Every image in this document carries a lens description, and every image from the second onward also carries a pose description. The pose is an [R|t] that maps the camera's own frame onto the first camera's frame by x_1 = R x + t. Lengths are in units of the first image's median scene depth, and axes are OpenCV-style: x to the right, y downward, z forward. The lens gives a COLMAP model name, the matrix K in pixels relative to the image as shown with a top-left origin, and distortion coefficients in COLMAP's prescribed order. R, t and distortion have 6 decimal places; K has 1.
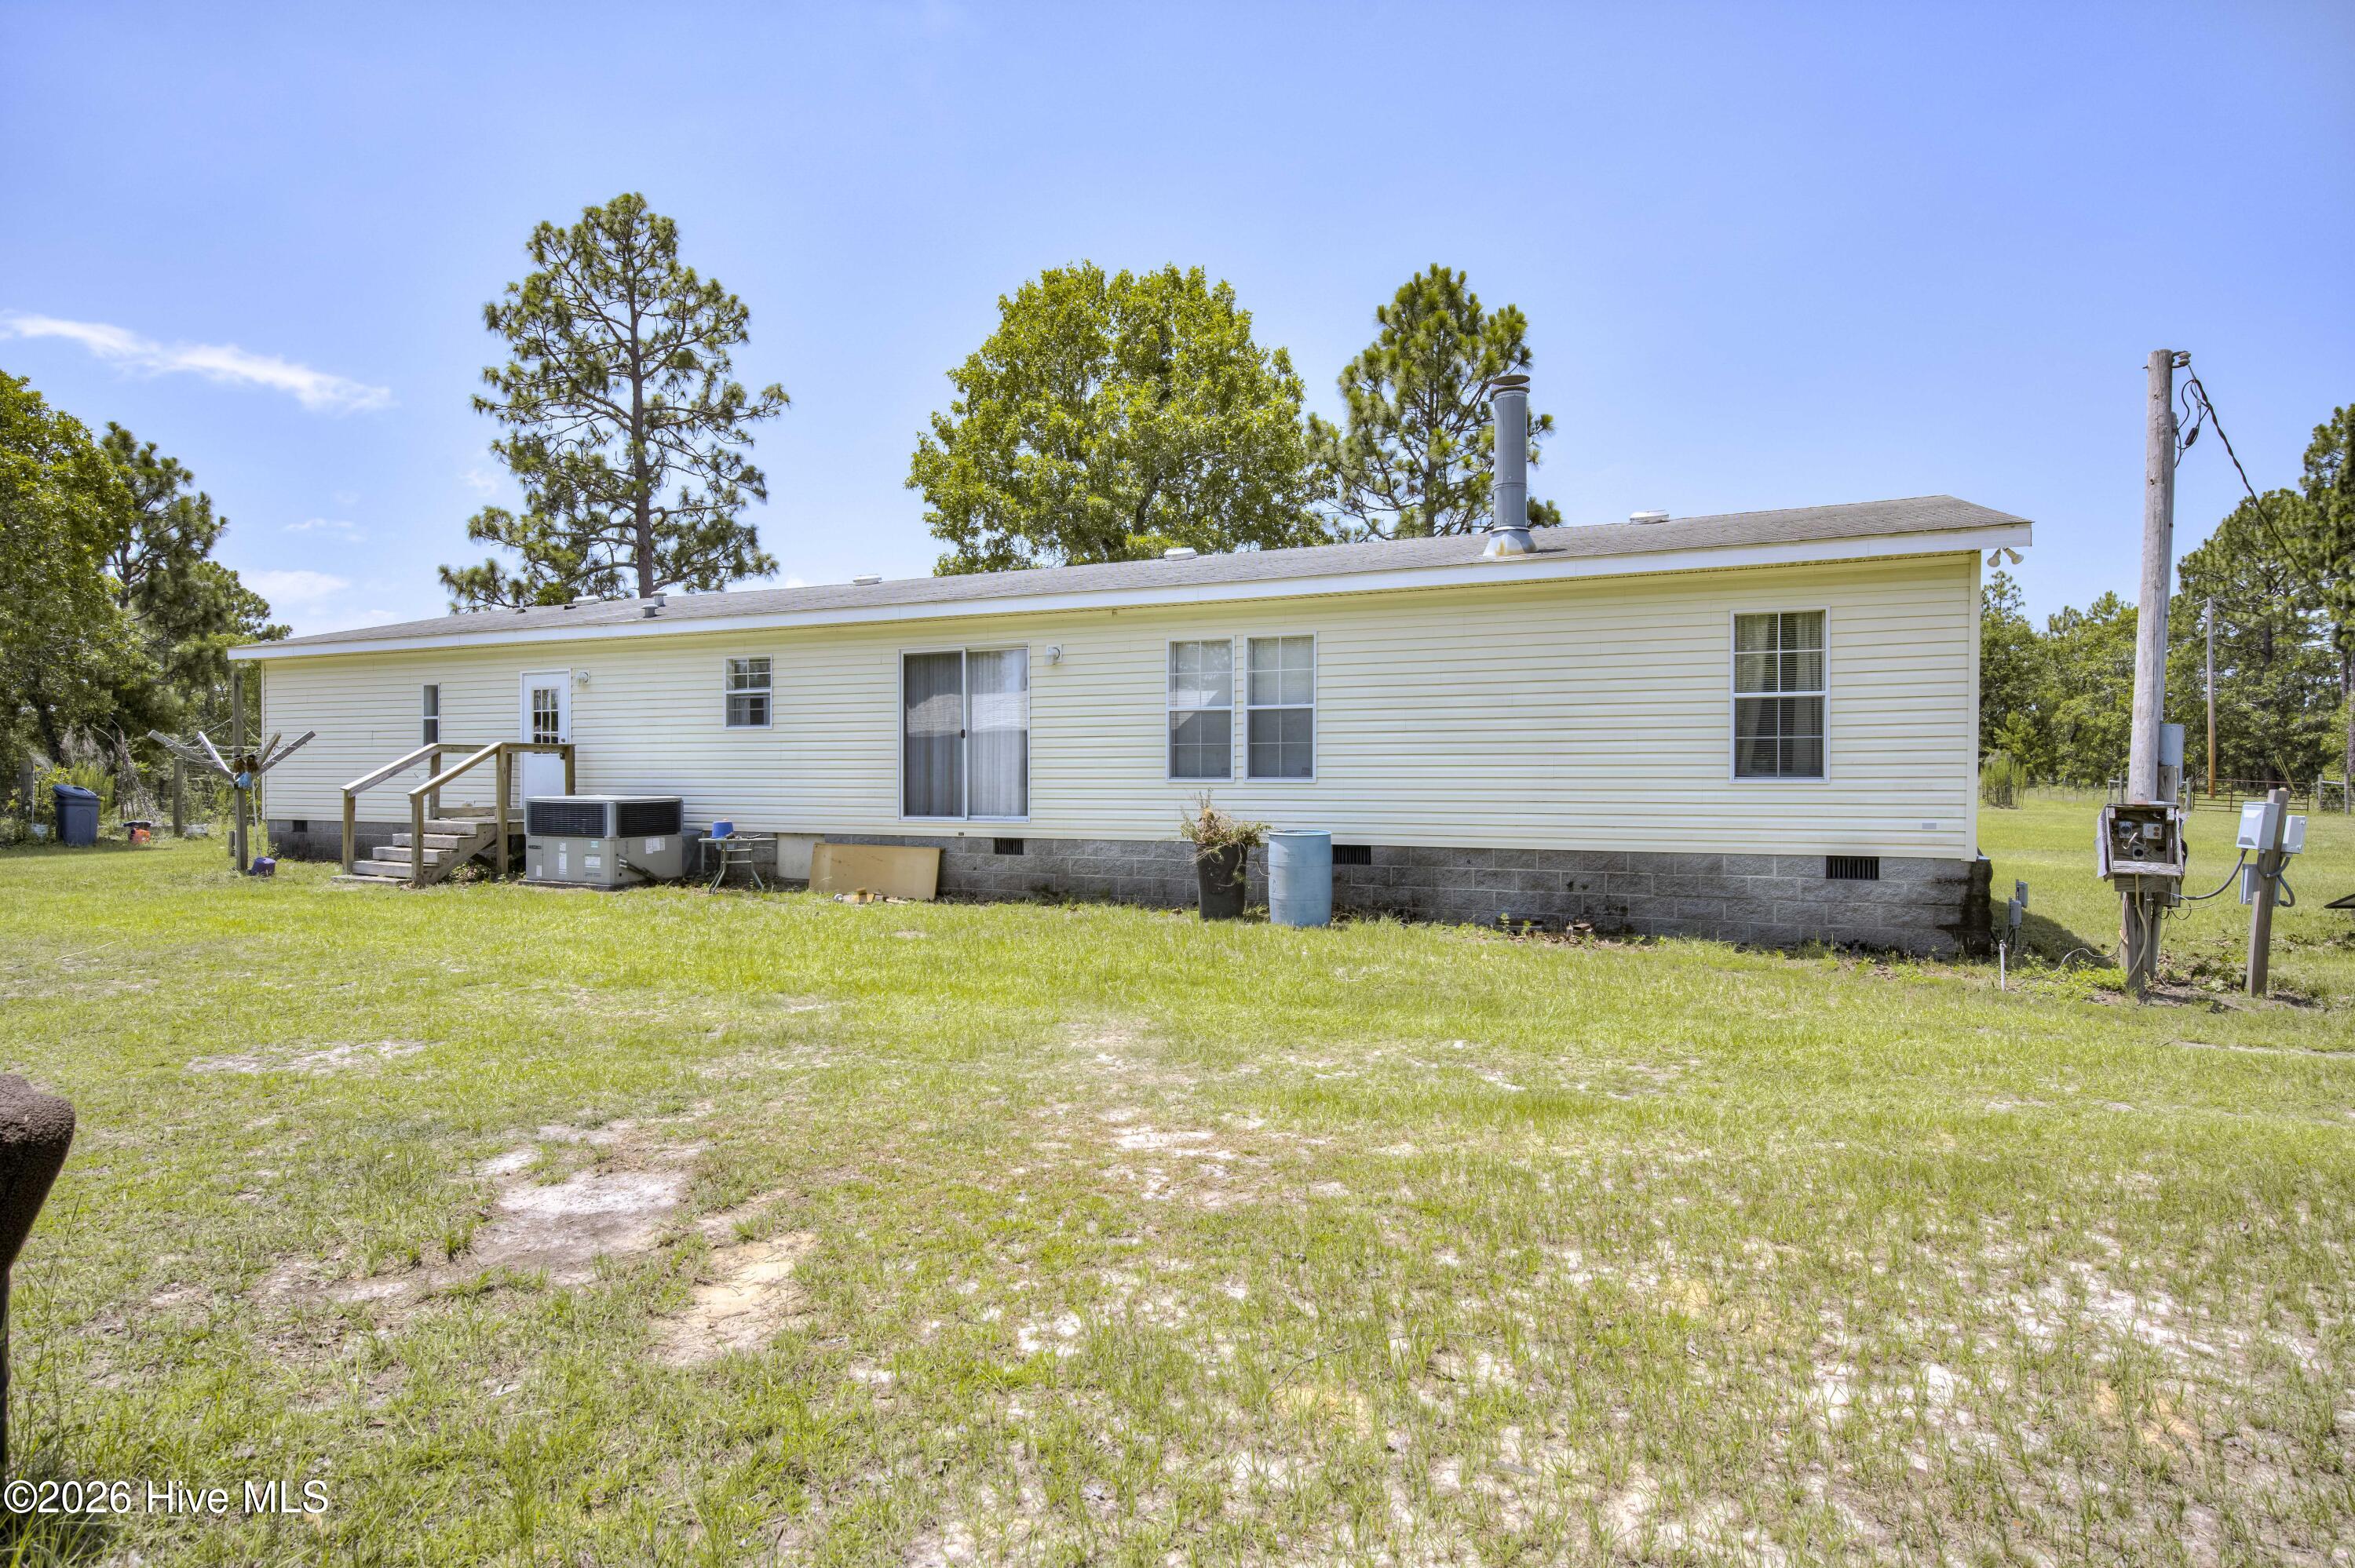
lens RADIAL K [[1265.8, 0, 1178.3], [0, 1265.8, 778.0], [0, 0, 1]] dist [0.002335, 0.000174]
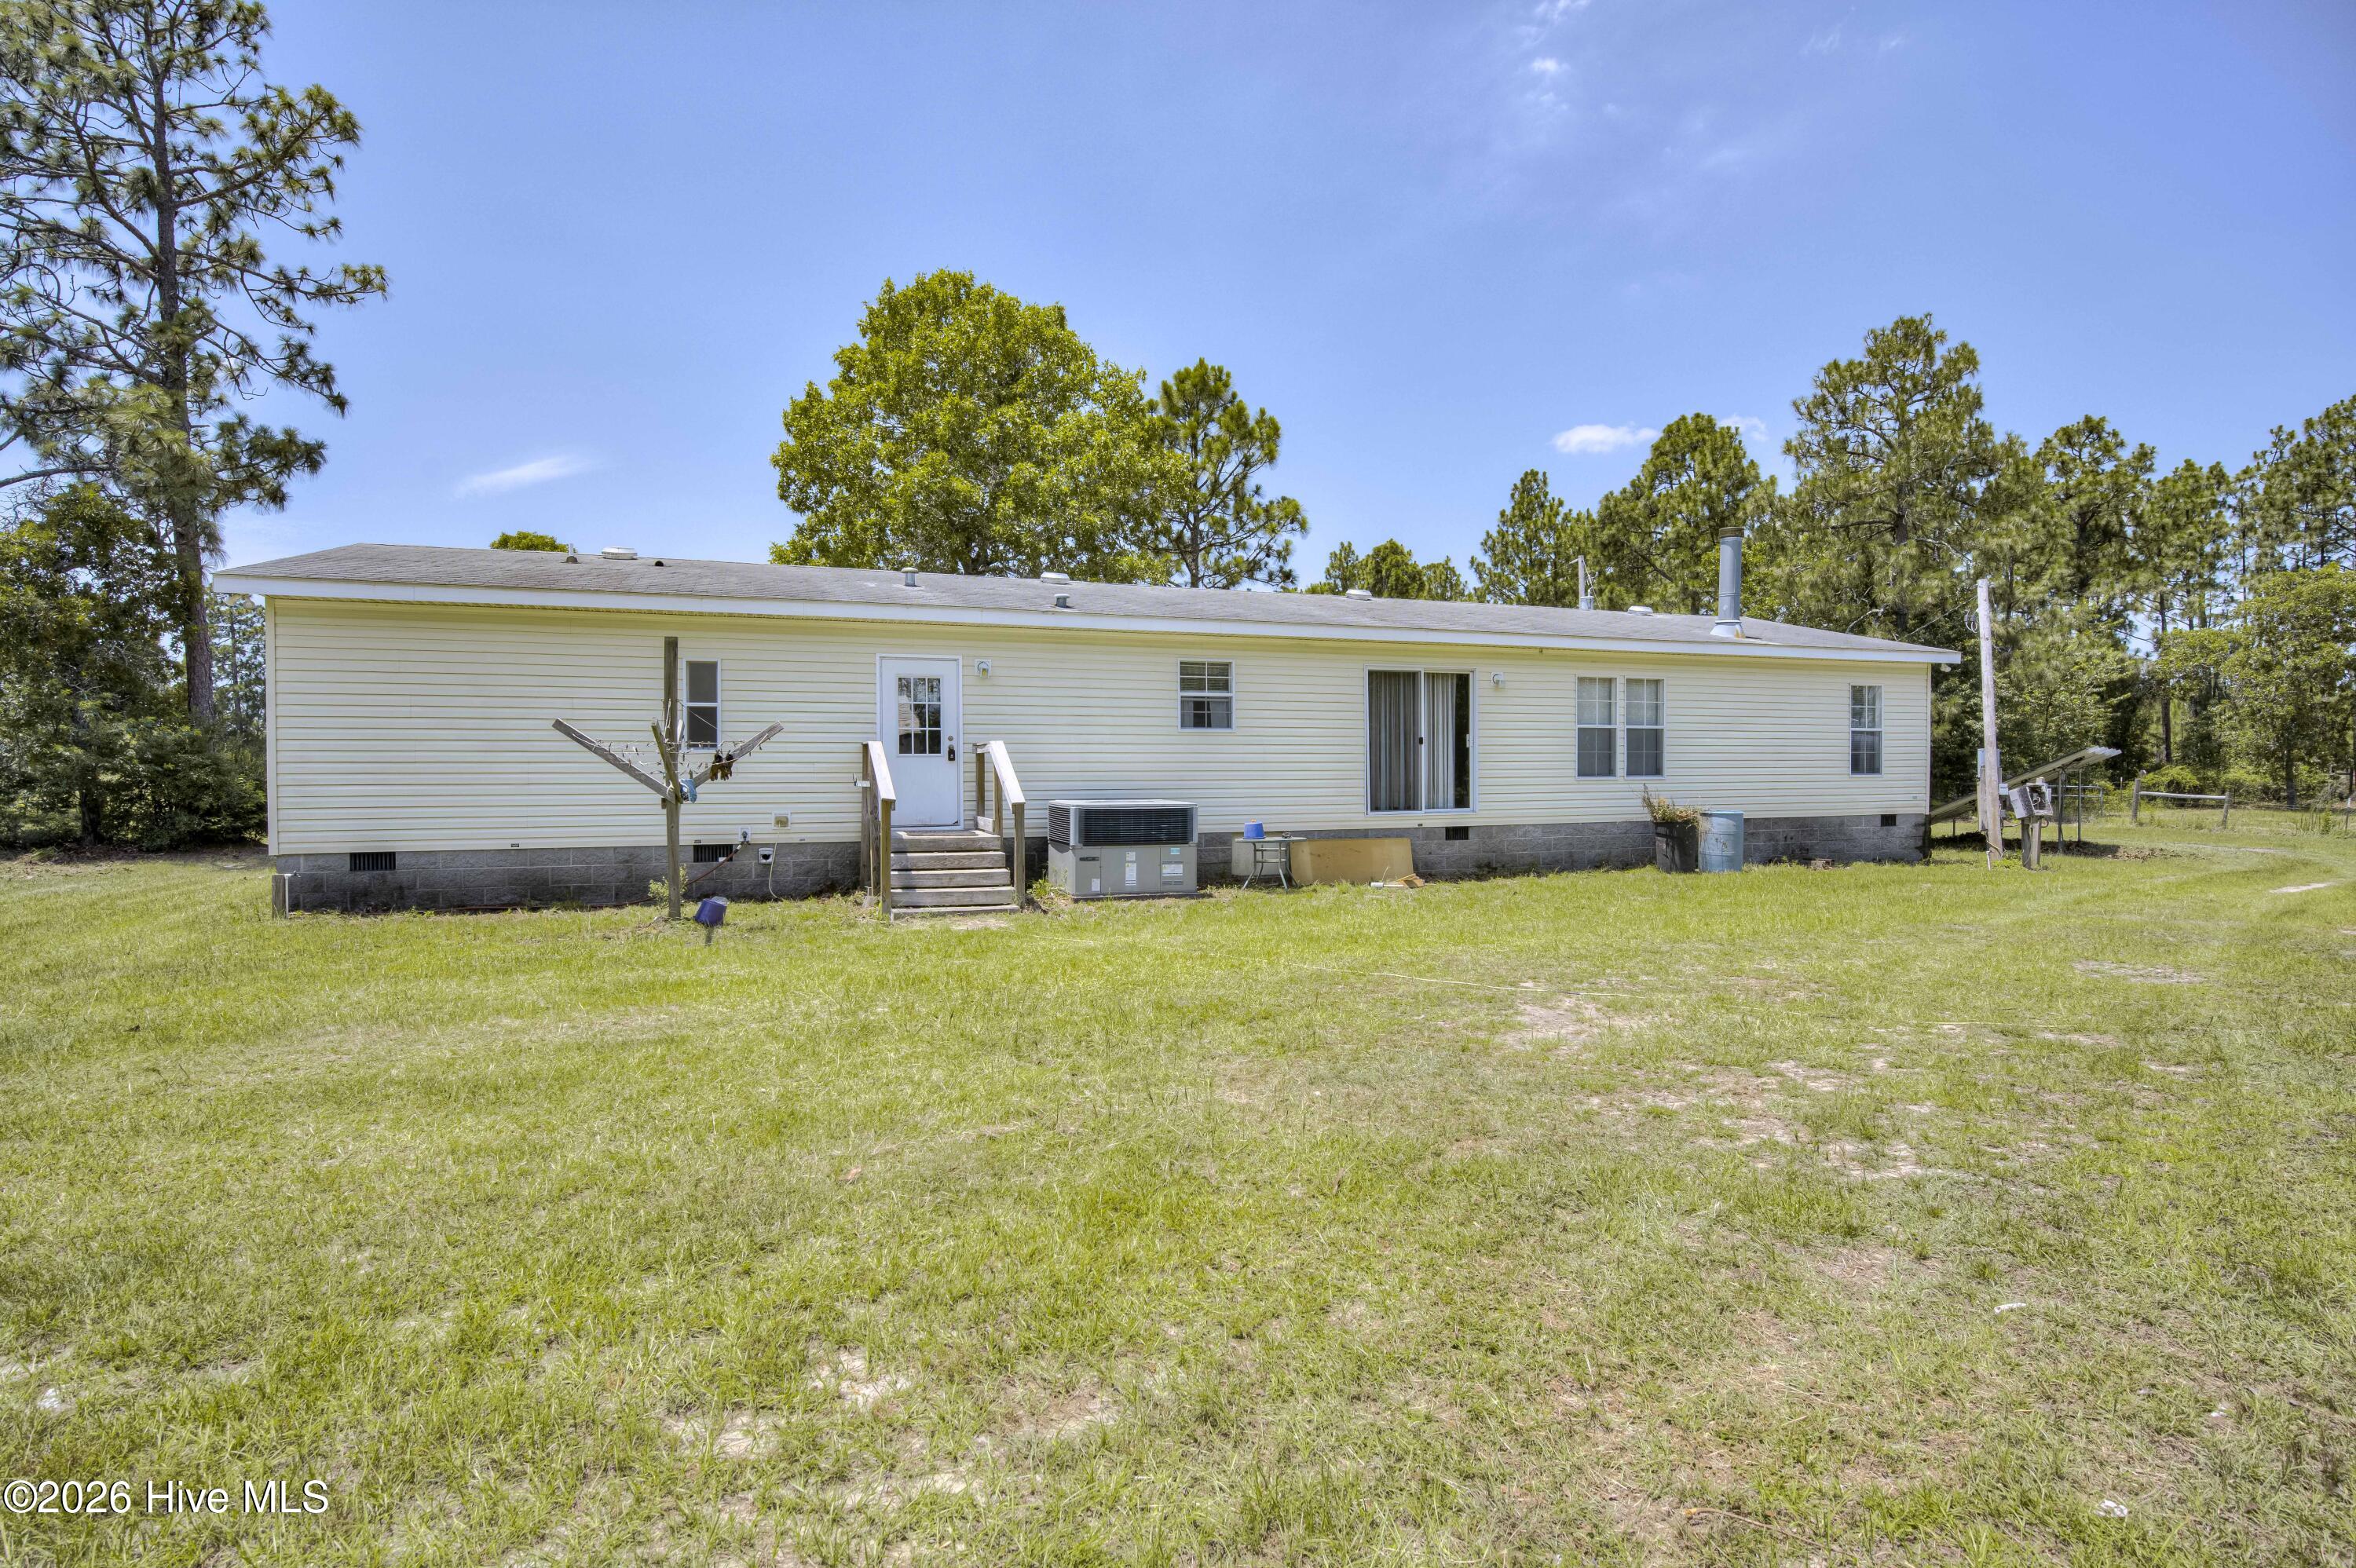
lens RADIAL K [[1173.5, 0, 1178.7], [0, 1173.5, 783.0], [0, 0, 1]] dist [-0.028525, -0.000269]
pose [[0.701392, -0.011394, 0.712685, -1.117150], [0.006389, 0.999933, 0.009698, -0.007427], [-0.712747, -0.002249, 0.701417, 0.392263]]
